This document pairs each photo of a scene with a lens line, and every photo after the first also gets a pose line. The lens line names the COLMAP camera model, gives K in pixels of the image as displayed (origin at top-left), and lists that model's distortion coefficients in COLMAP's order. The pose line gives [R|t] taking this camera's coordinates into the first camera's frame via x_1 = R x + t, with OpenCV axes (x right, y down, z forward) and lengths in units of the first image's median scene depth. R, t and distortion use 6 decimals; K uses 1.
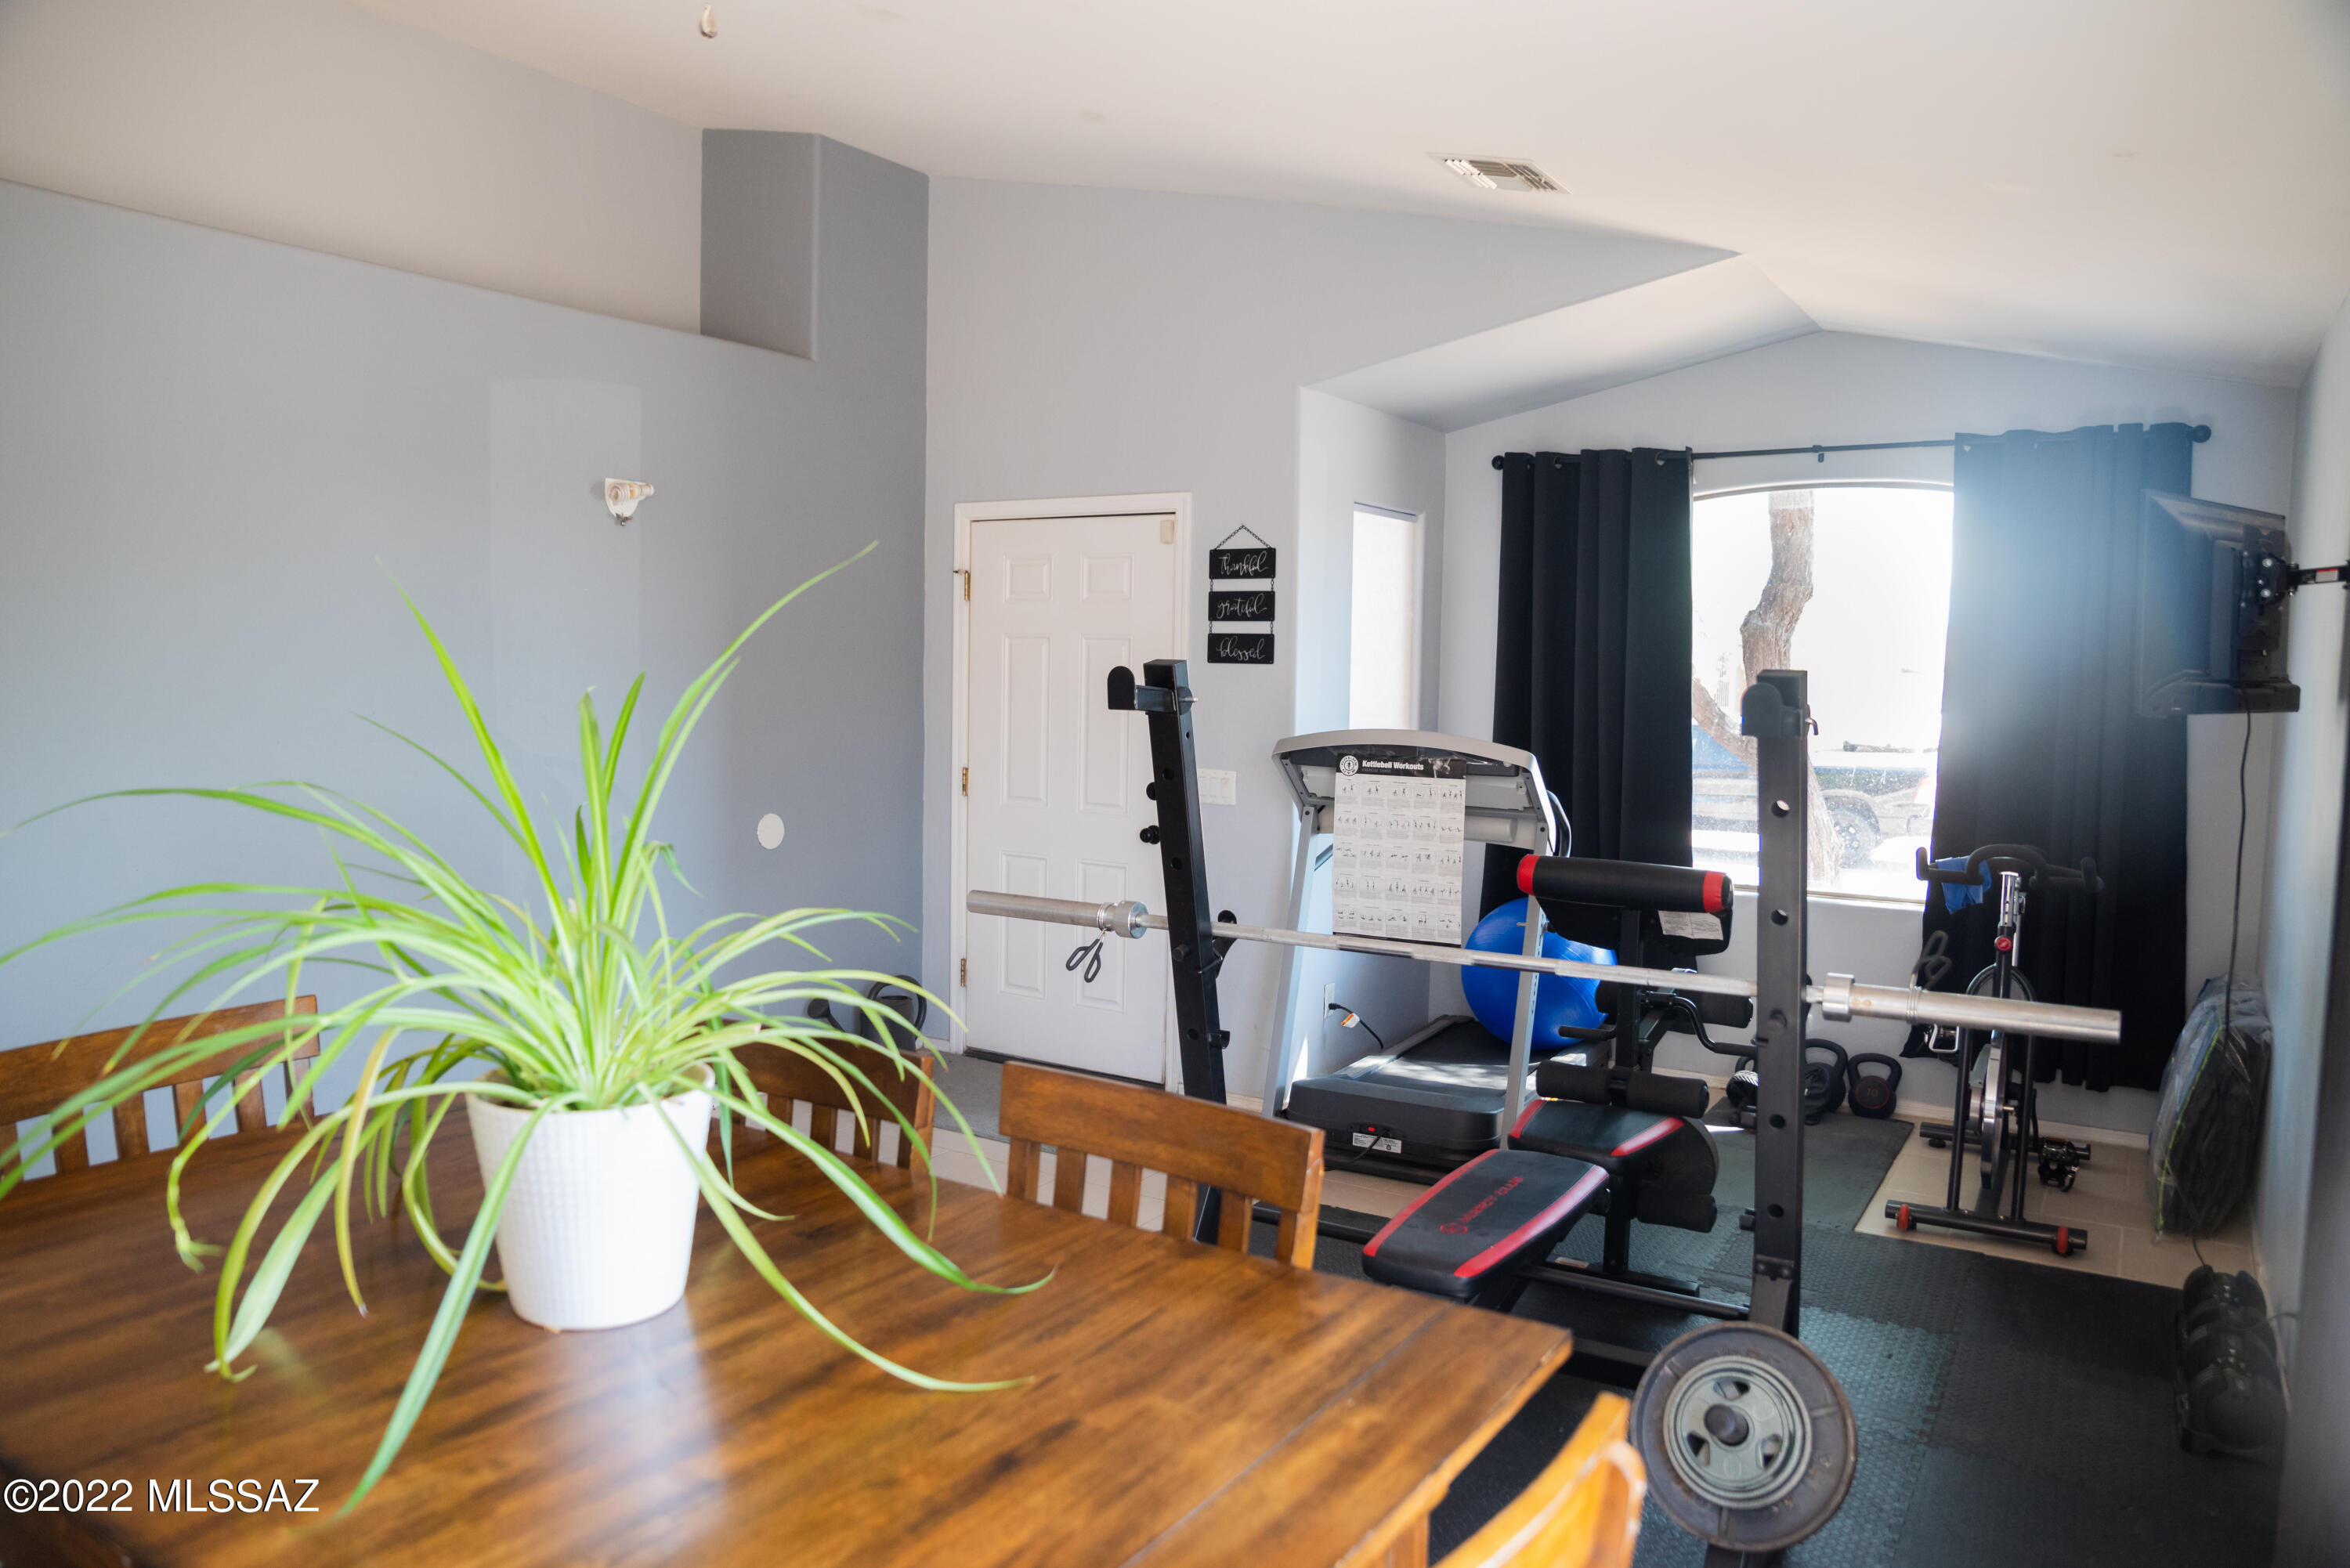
lens RADIAL K [[1605.3, 0, 1175.0], [0, 1605.3, 784.0], [0, 0, 1]] dist [-0.134010, 0.101972]
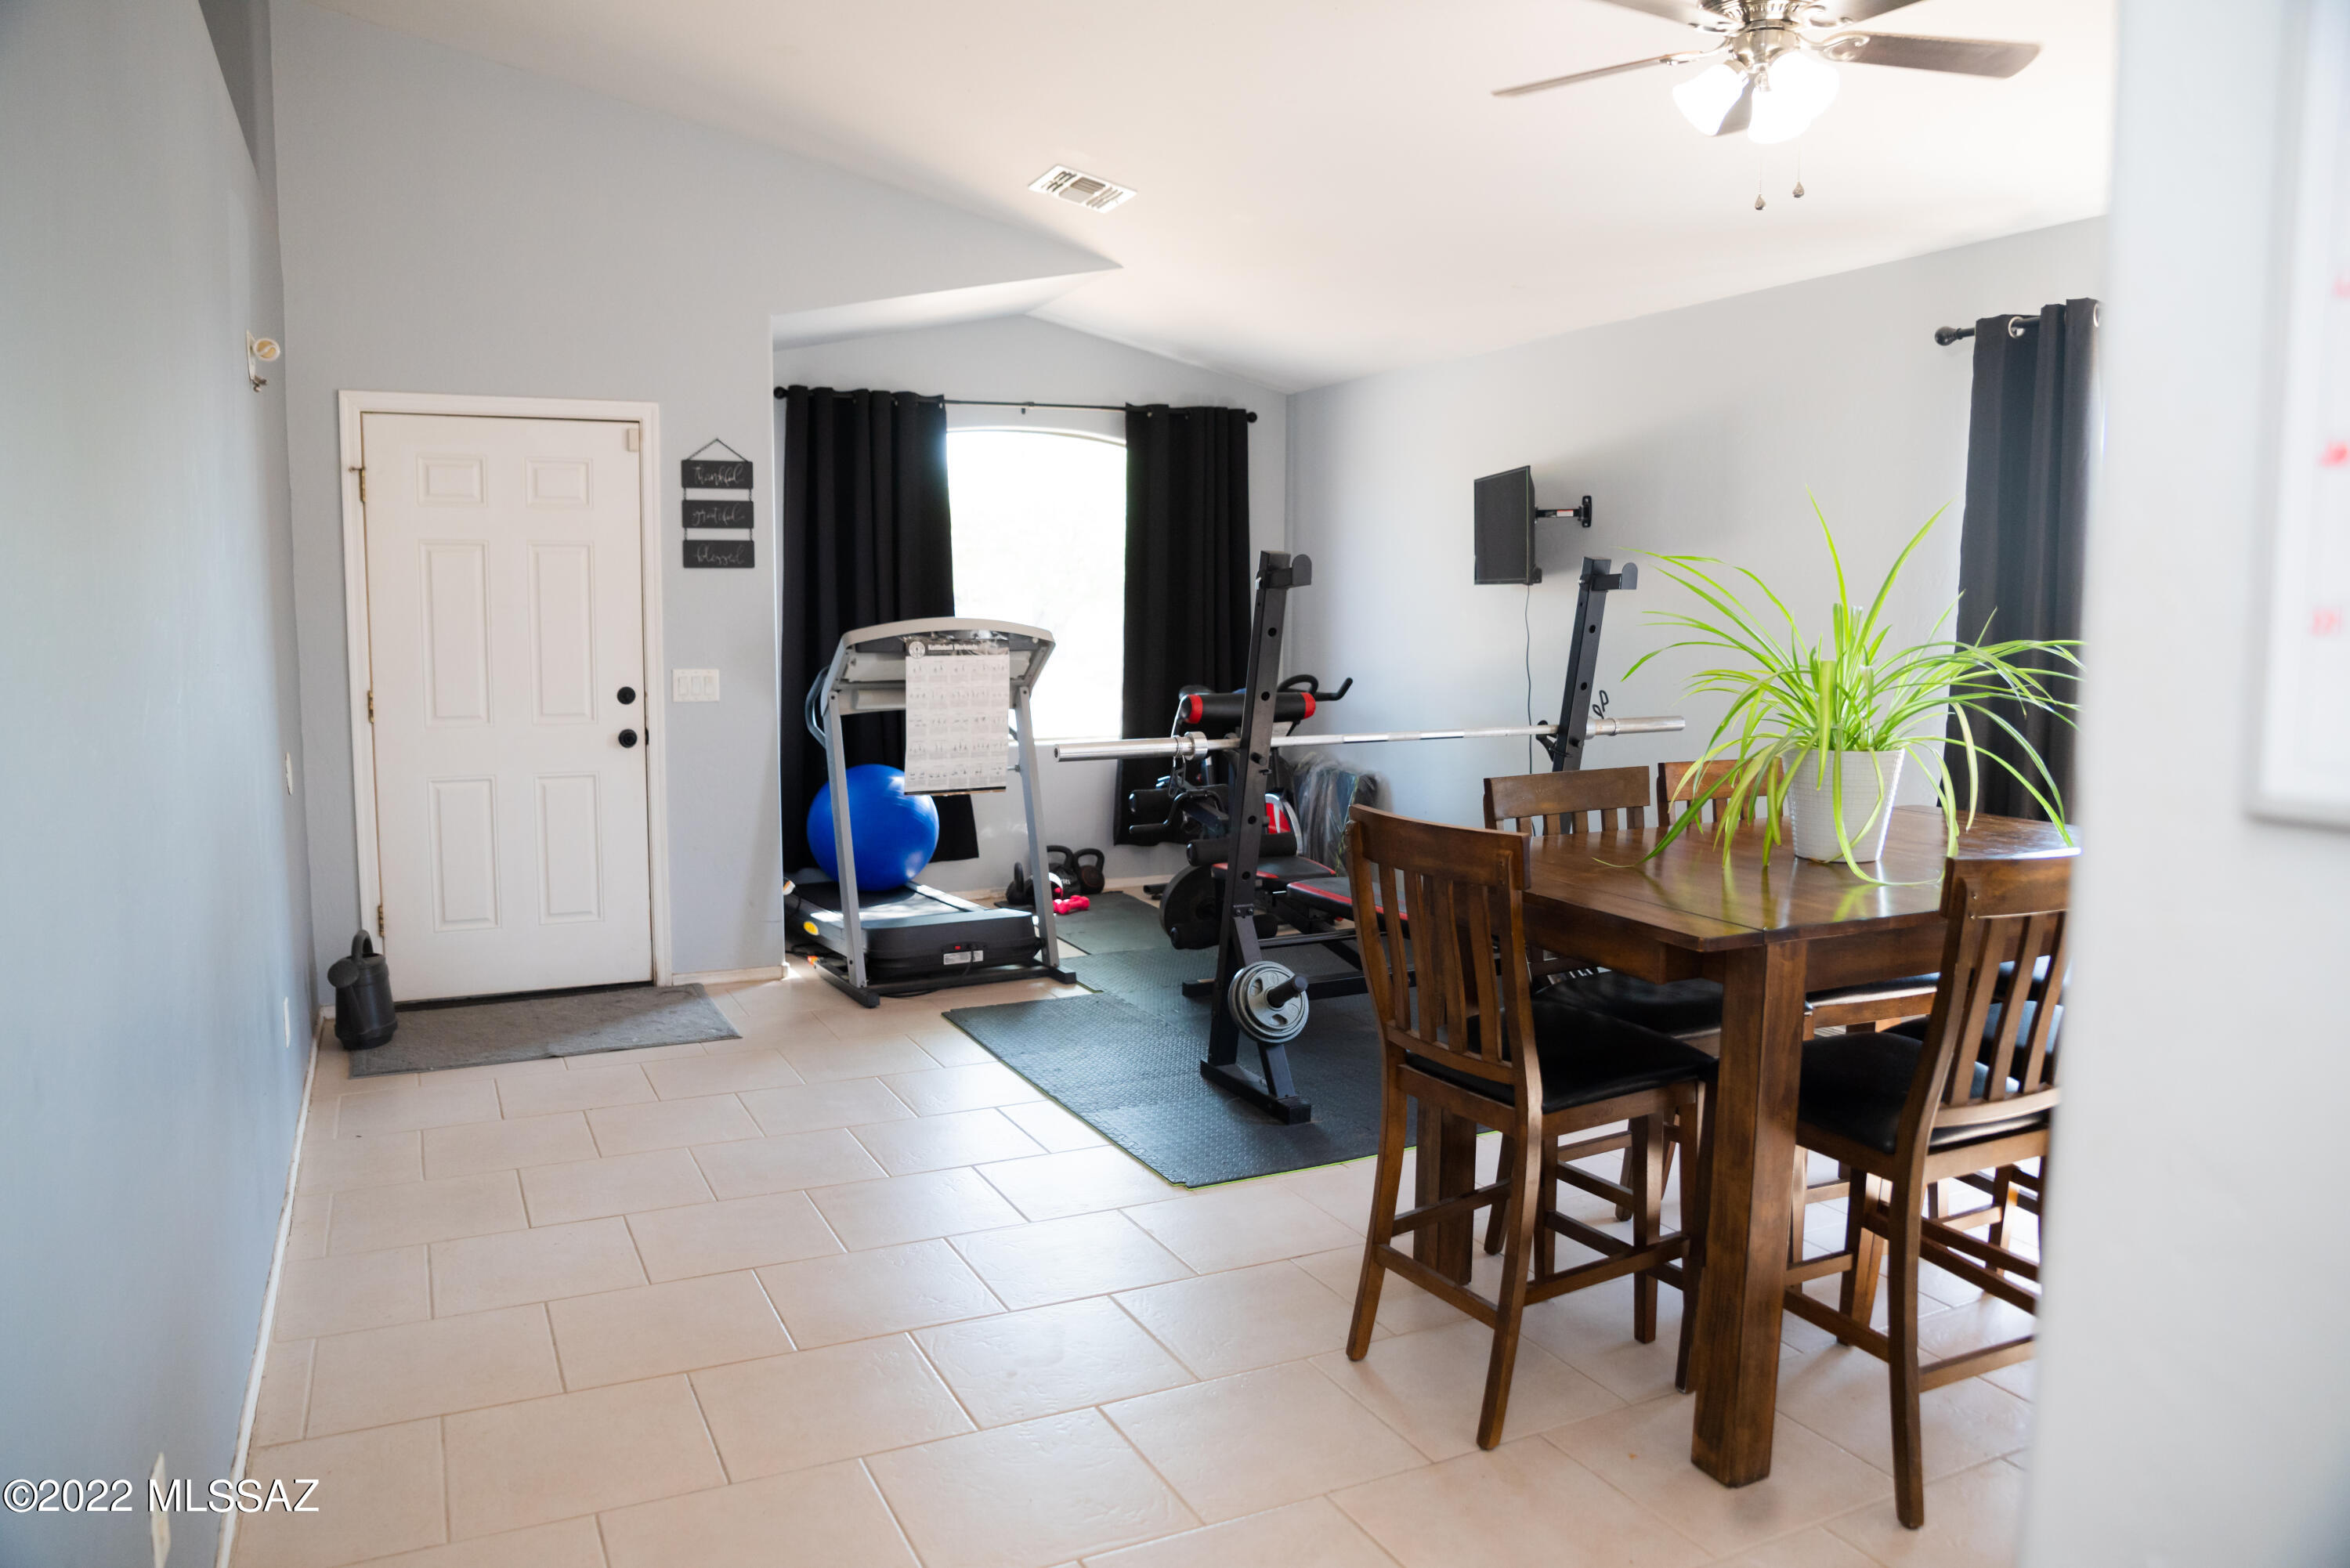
lens RADIAL K [[1605.3, 0, 1175.0], [0, 1605.3, 784.0], [0, 0, 1]] dist [-0.134010, 0.101972]
pose [[0.531478, -0.112061, 0.839627, -0.704440], [0.073993, 0.993564, 0.085769, -0.000079], [-0.843834, 0.016542, 0.536349, 0.177437]]
